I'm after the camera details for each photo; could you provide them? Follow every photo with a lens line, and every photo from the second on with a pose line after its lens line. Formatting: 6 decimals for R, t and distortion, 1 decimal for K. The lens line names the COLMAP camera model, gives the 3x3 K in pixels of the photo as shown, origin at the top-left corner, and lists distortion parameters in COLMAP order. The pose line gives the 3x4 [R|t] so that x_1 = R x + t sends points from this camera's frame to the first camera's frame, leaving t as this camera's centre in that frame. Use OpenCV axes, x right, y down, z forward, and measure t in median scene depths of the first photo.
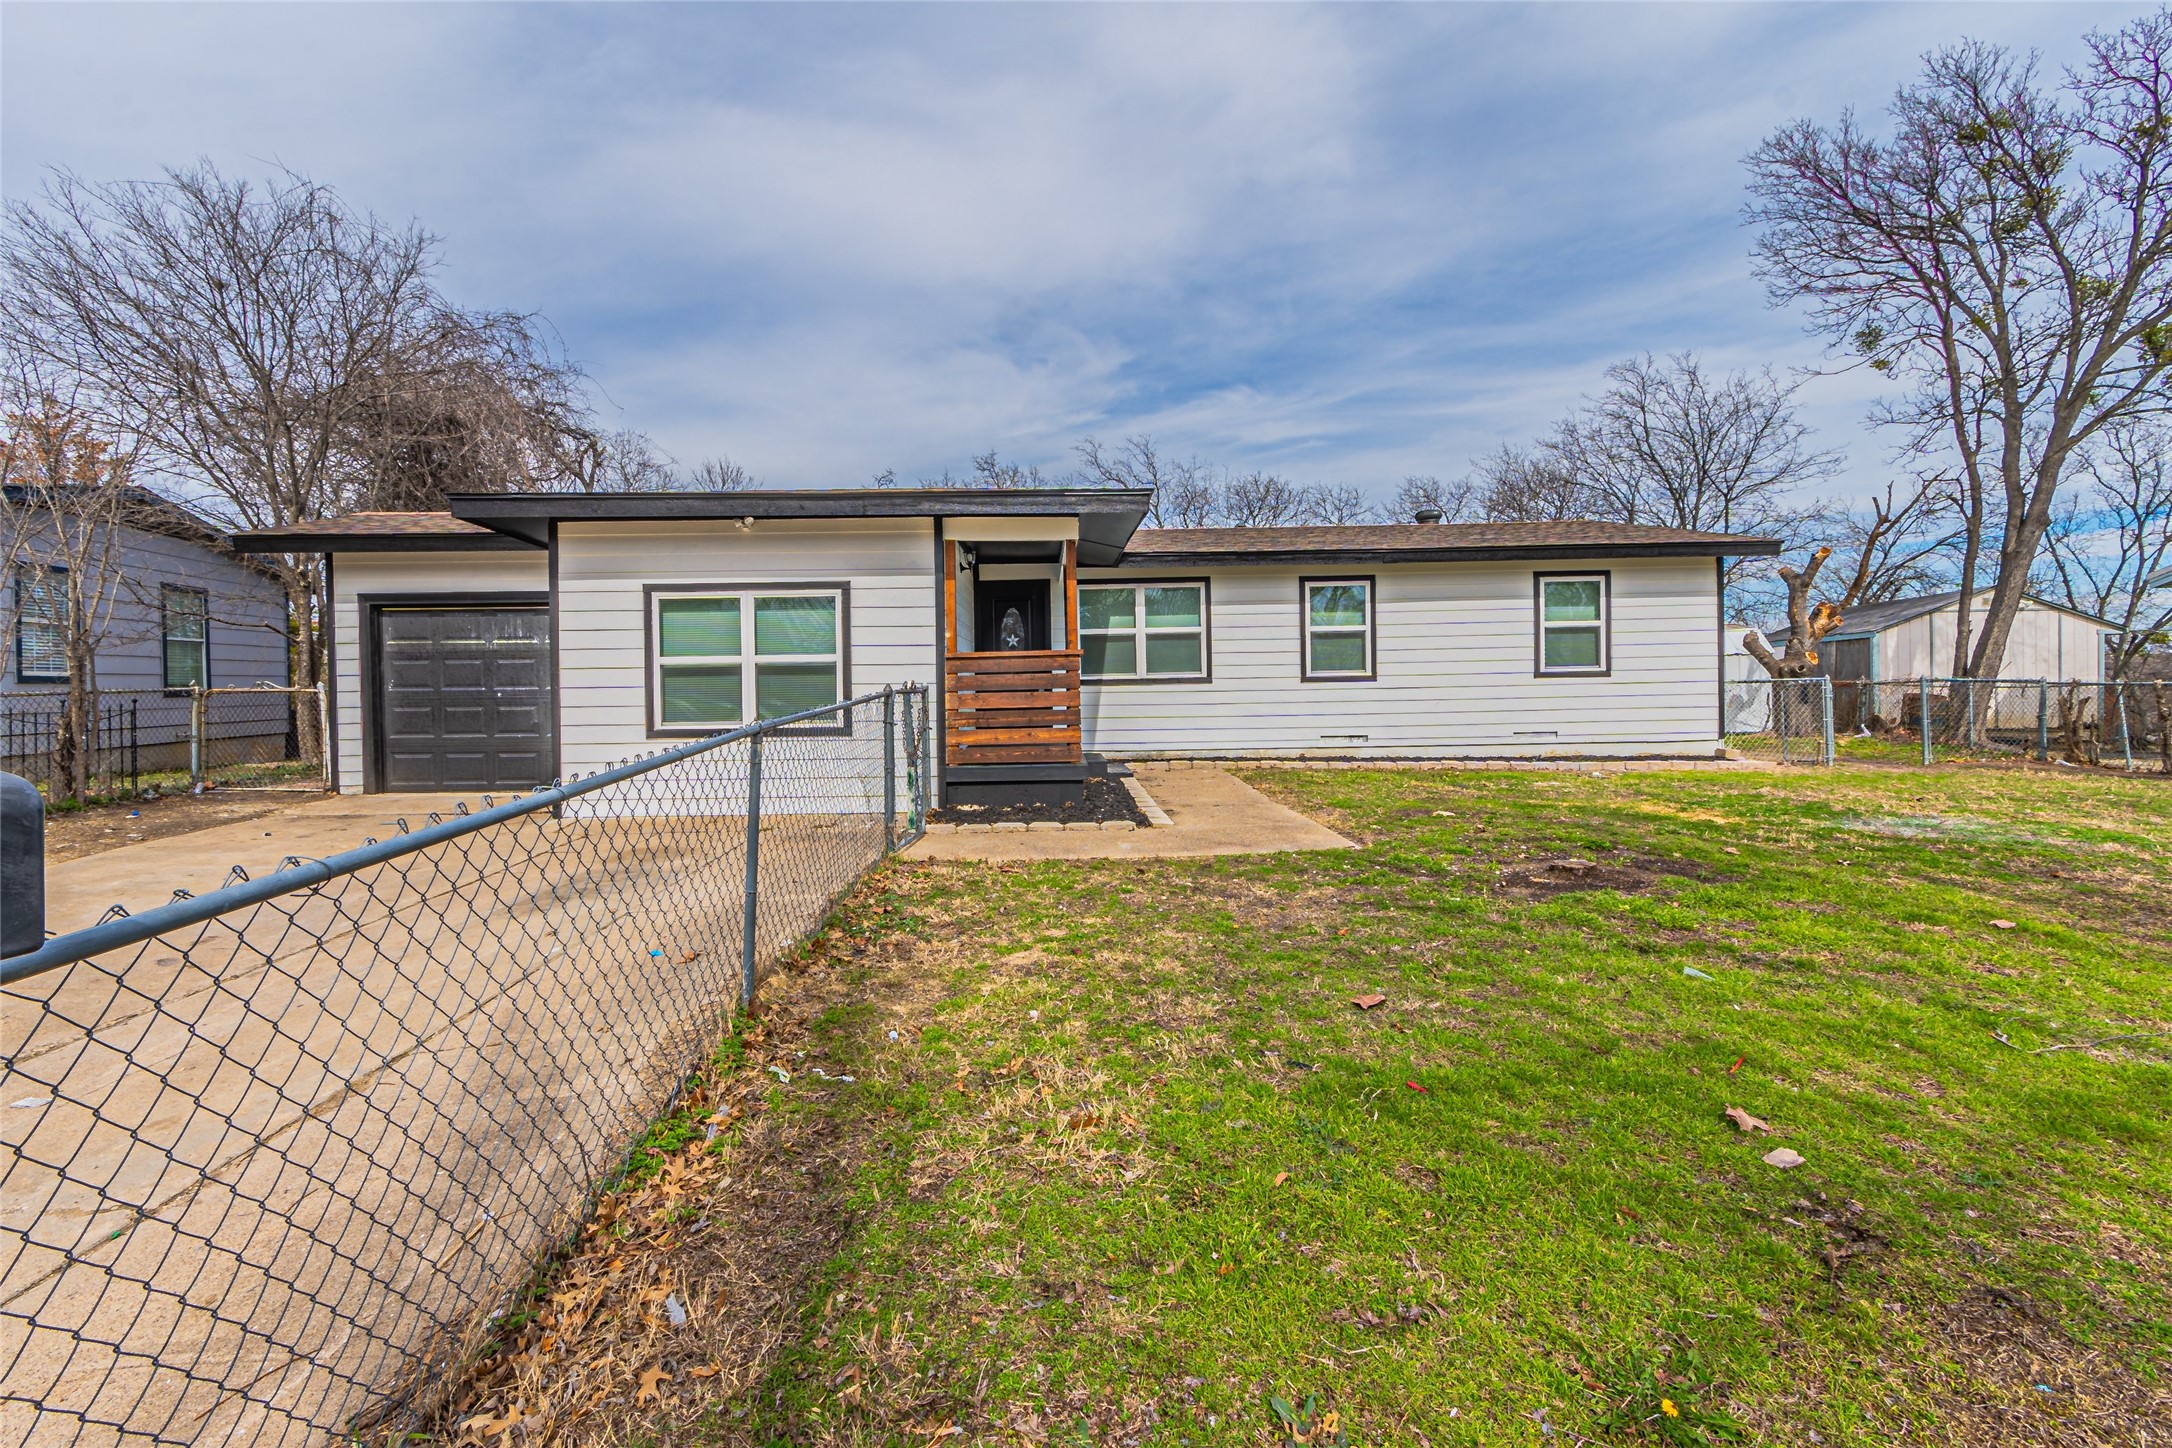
lens RADIAL K [[953.4, 0, 1051.2], [0, 953.4, 684.9], [0, 0, 1]] dist [0.001837, -0.000076]
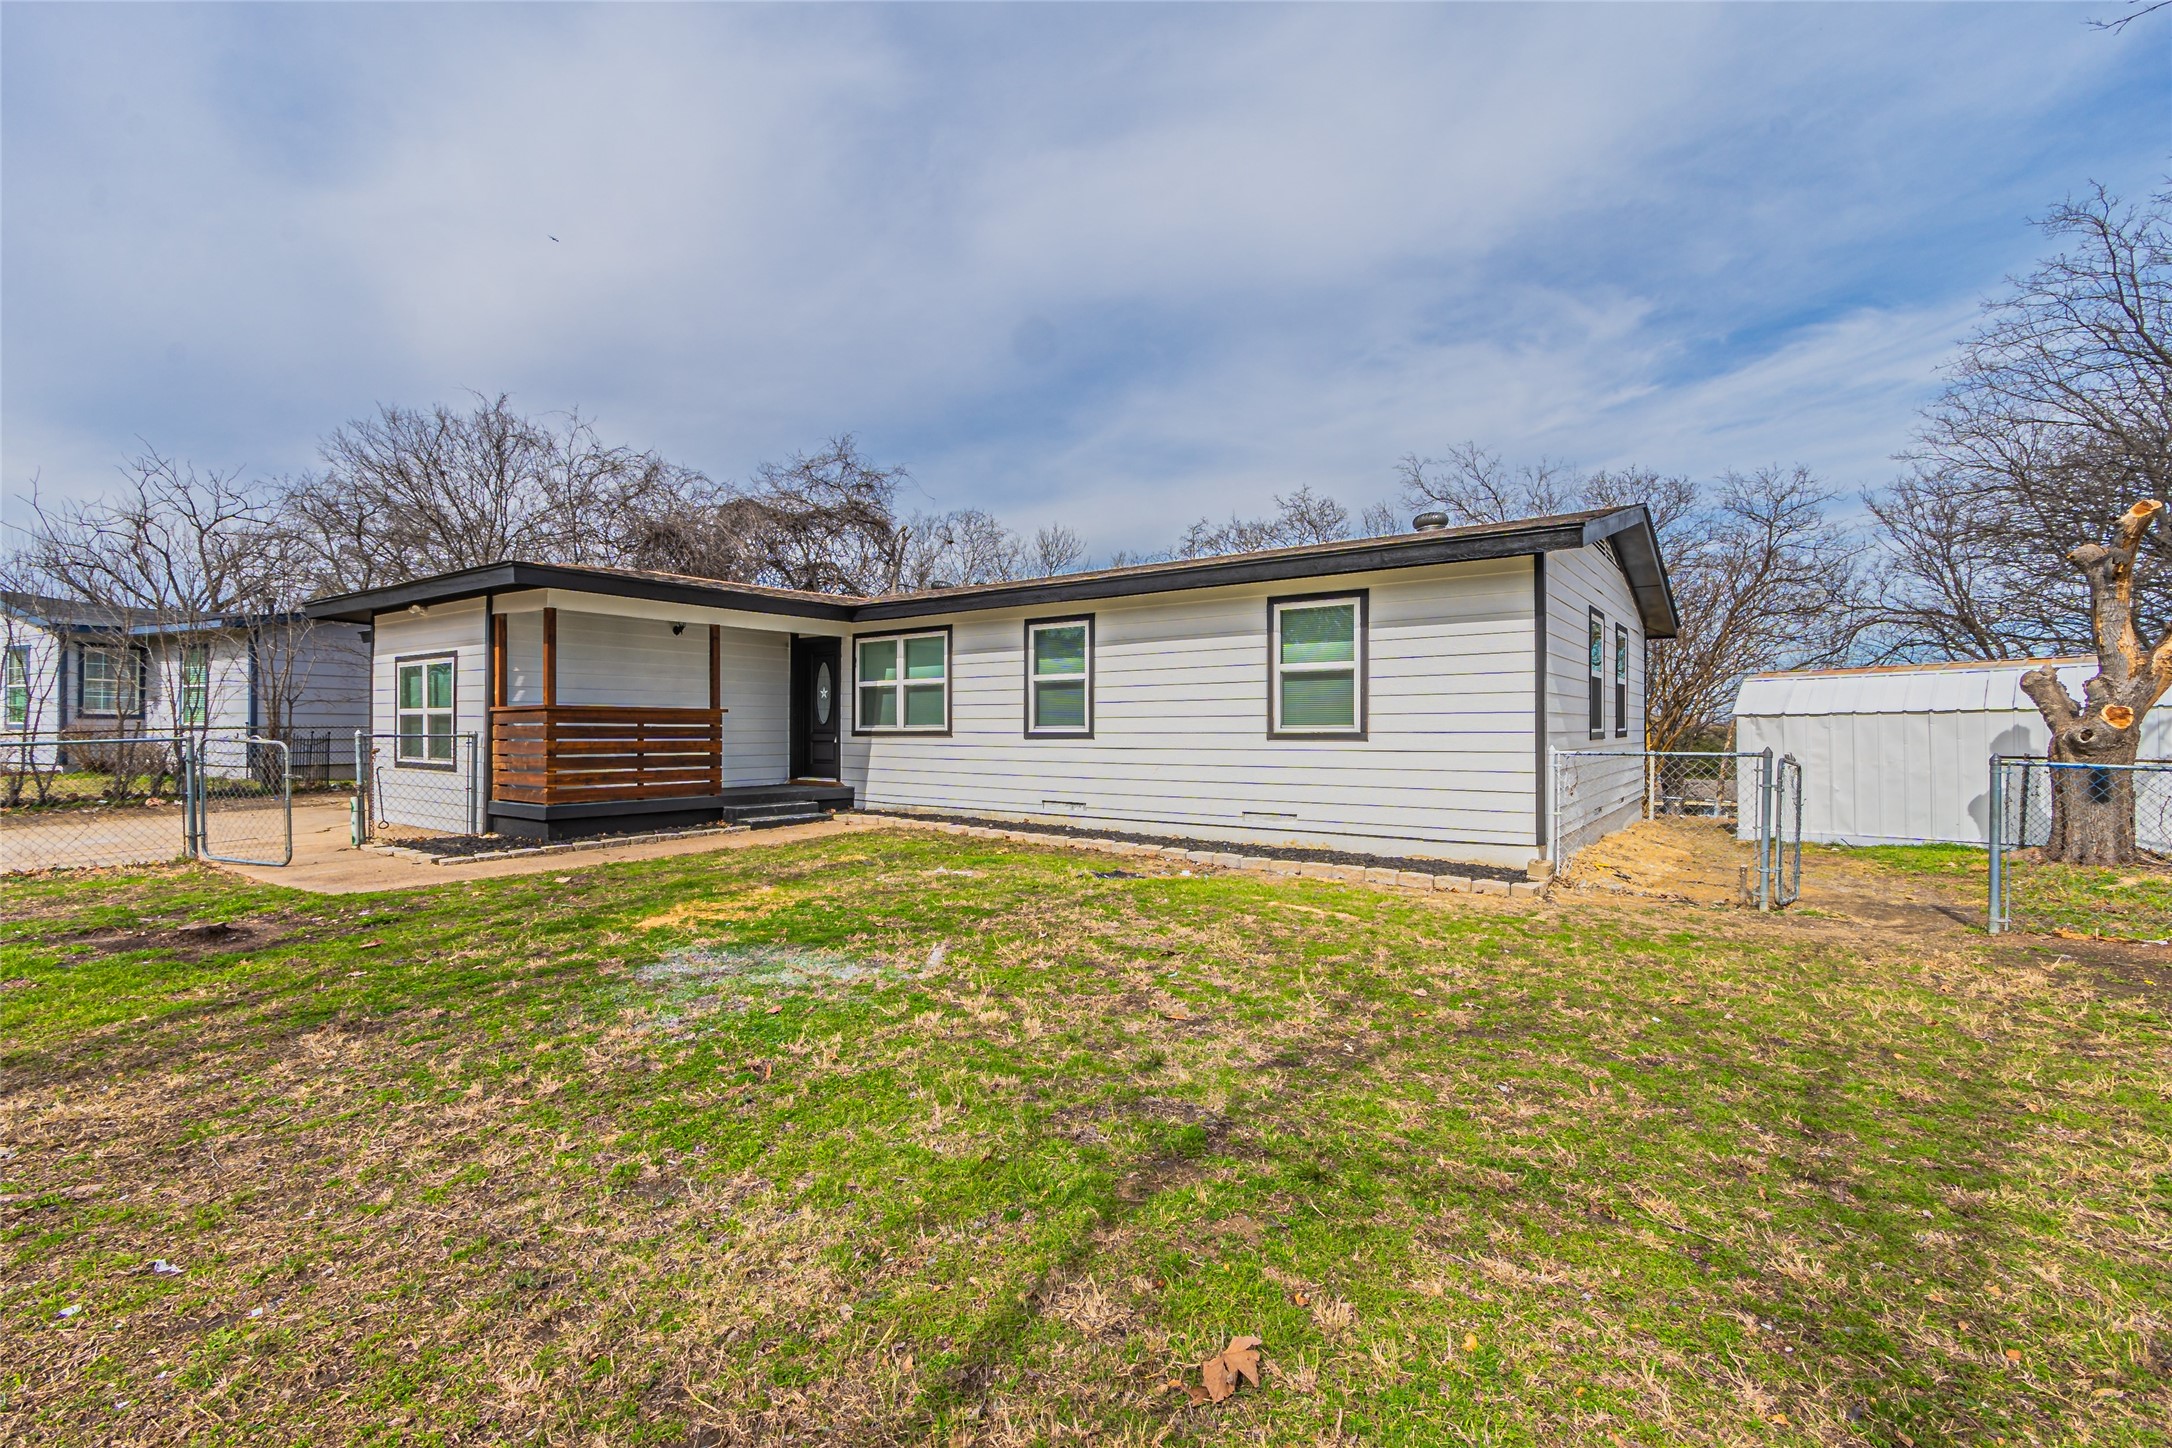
lens RADIAL K [[947.7, 0, 1086.0], [0, 947.7, 724.0], [0, 0, 1]] dist [0.000754, -0.000342]
pose [[0.807412, 0.015048, -0.589797, 0.829081], [-0.017940, 0.999839, 0.000950, -0.018189], [0.589716, 0.009814, 0.807551, 0.321440]]
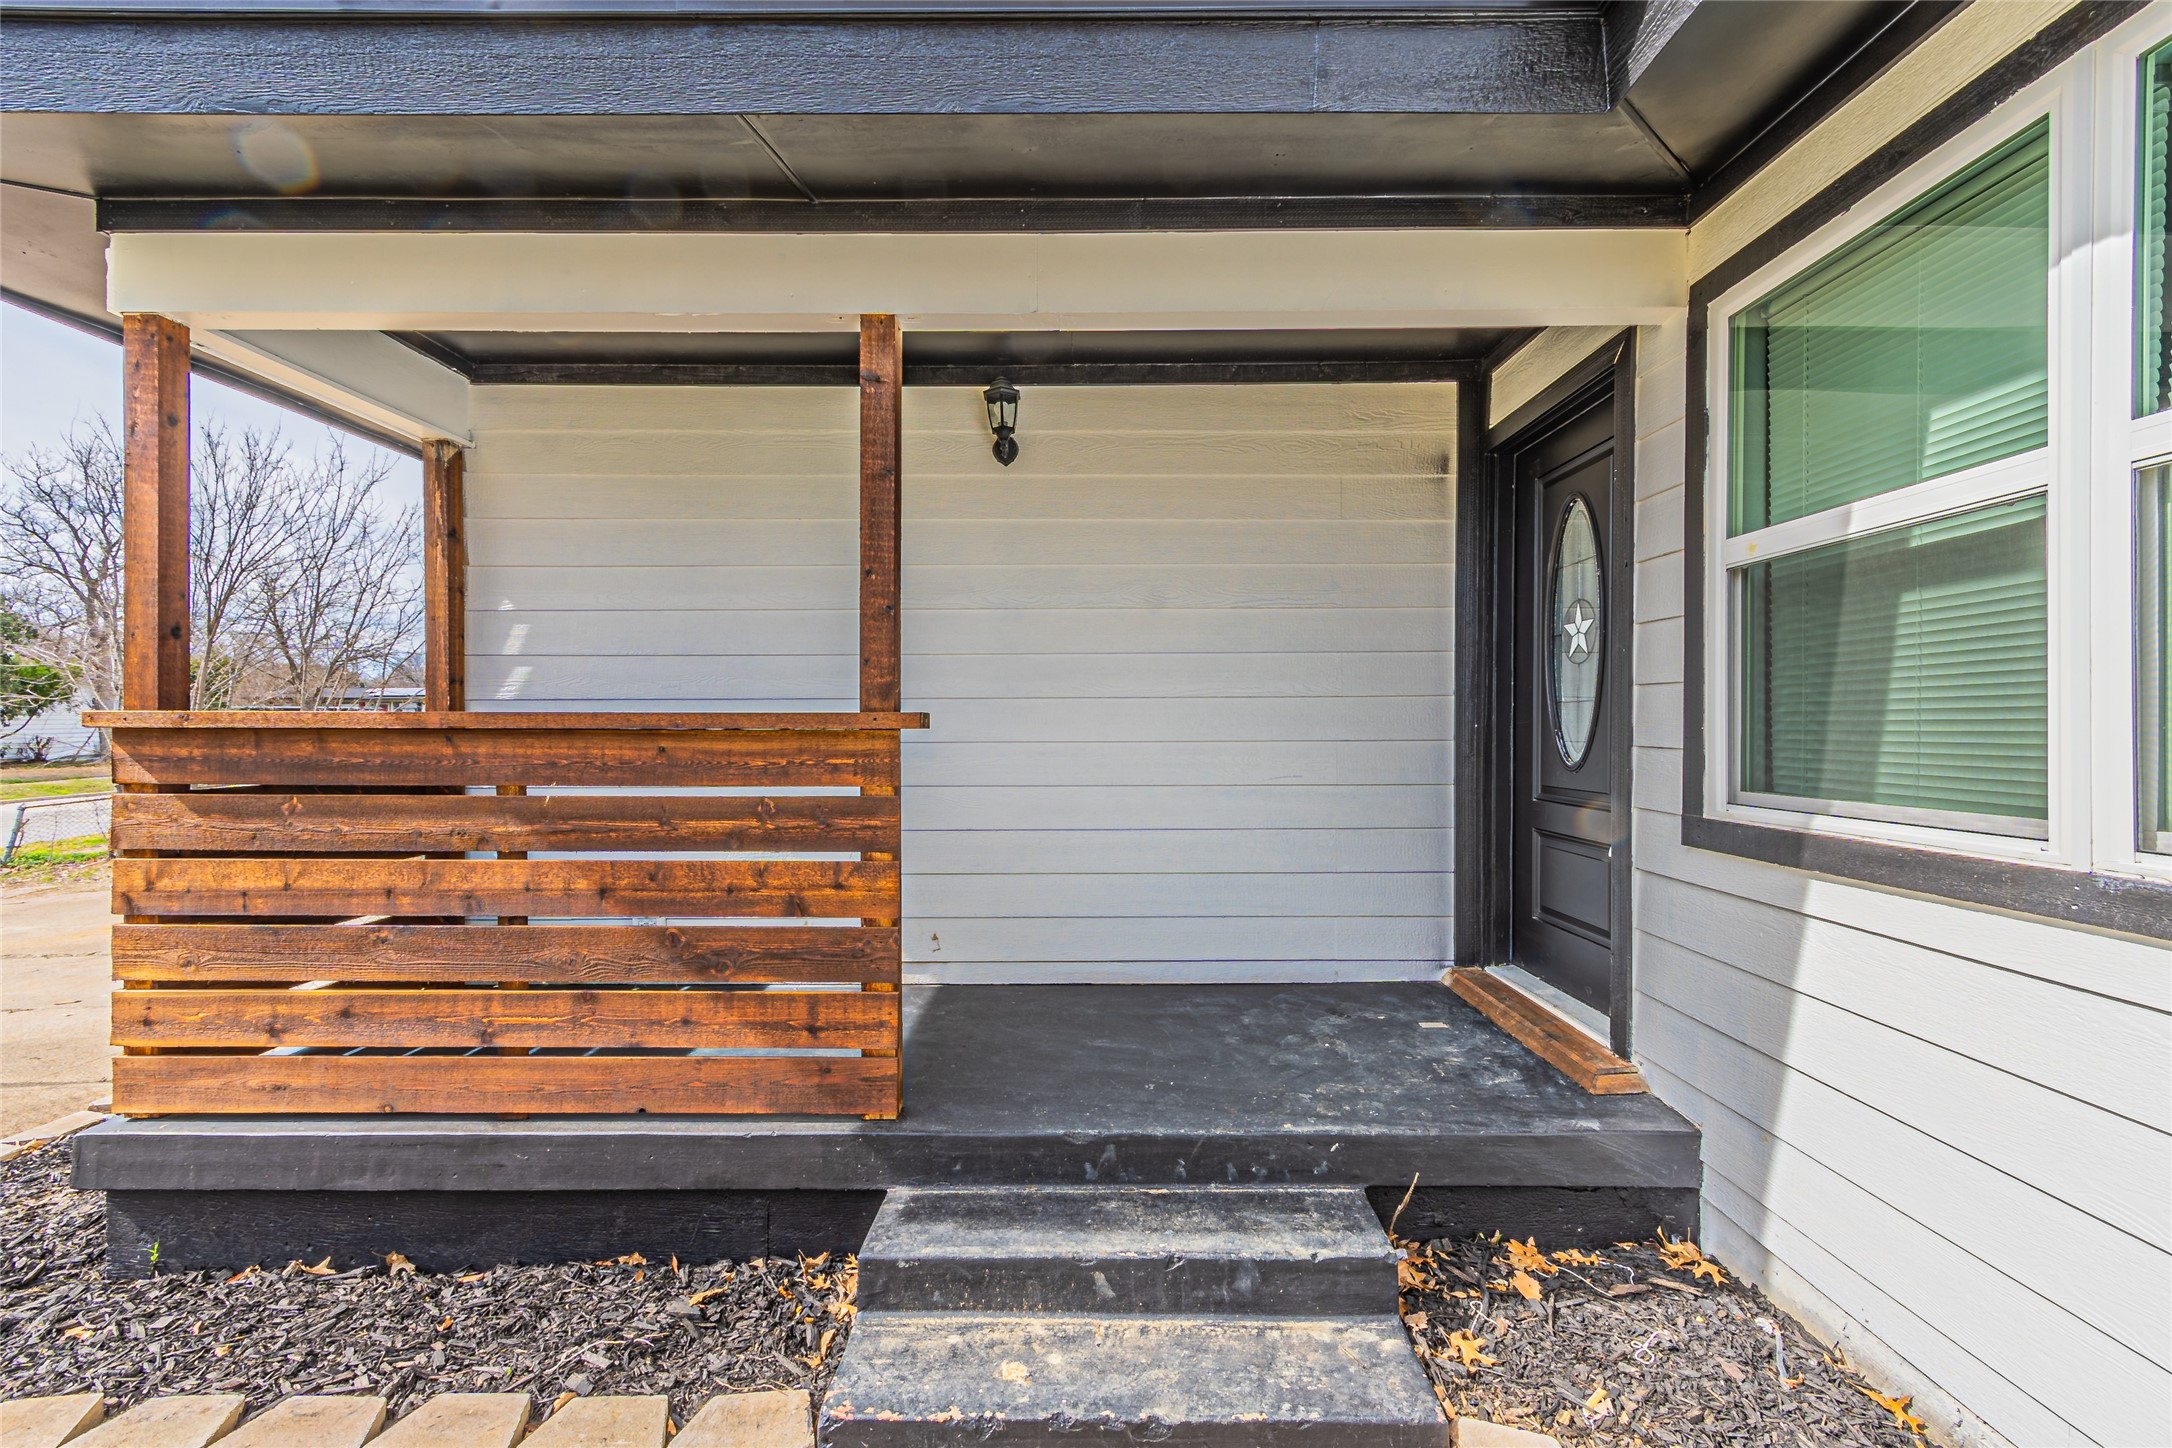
lens RADIAL K [[929.6, 0, 1086.0], [0, 929.6, 724.0], [0, 0, 1]] dist [0.000156, -0.000274]
pose [[-0.016194, 0.017062, -0.999723, 0.206650], [-0.004529, 0.999843, 0.017138, -0.025949], [0.999859, 0.004805, -0.016114, 0.883730]]
